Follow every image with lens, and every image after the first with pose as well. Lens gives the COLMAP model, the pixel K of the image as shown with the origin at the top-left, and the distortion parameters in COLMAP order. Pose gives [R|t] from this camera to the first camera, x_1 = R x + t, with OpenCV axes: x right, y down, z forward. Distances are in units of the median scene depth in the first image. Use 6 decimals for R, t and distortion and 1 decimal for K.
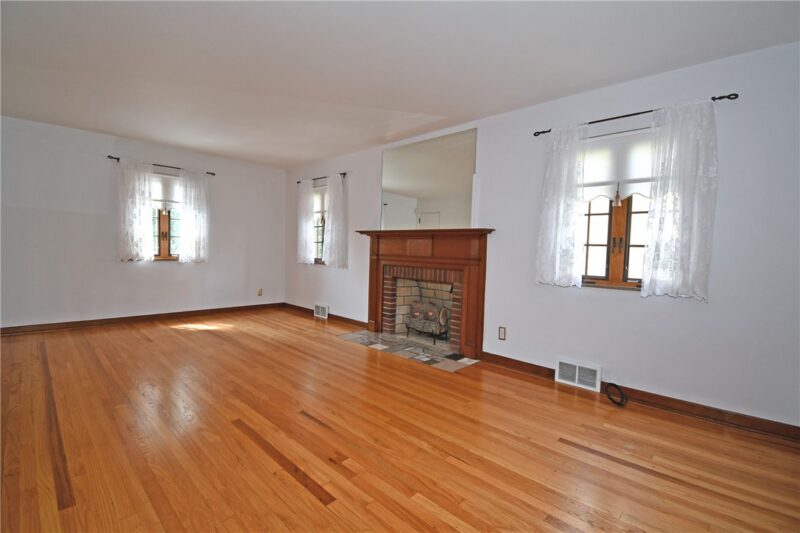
lens RADIAL K [[352.5, 0, 400.0], [0, 352.5, 266.5], [0, 0, 1]] dist [-0.004506, -0.001362]
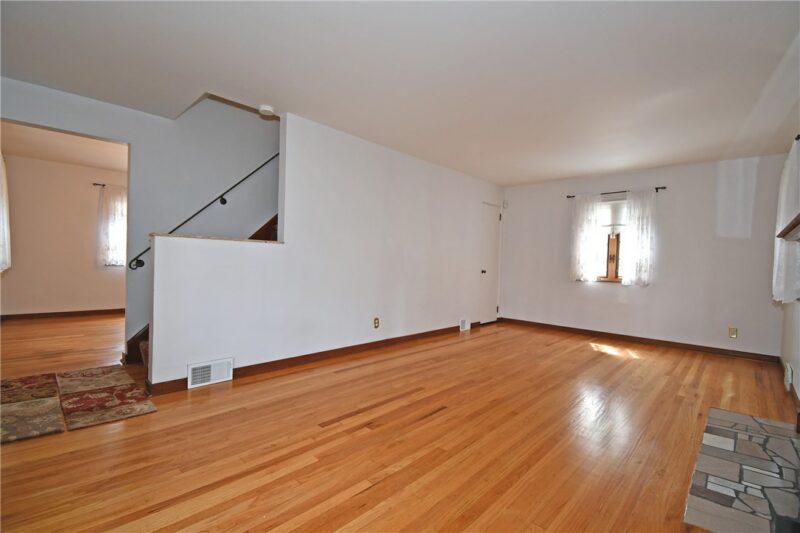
lens RADIAL K [[352.5, 0, 400.0], [0, 352.5, 266.5], [0, 0, 1]] dist [-0.004506, -0.001362]
pose [[-0.002672, -0.020540, -0.999785, 0.414433], [-0.073766, 0.997069, -0.020287, 0.004160], [0.997272, 0.073696, -0.004180, 0.415438]]
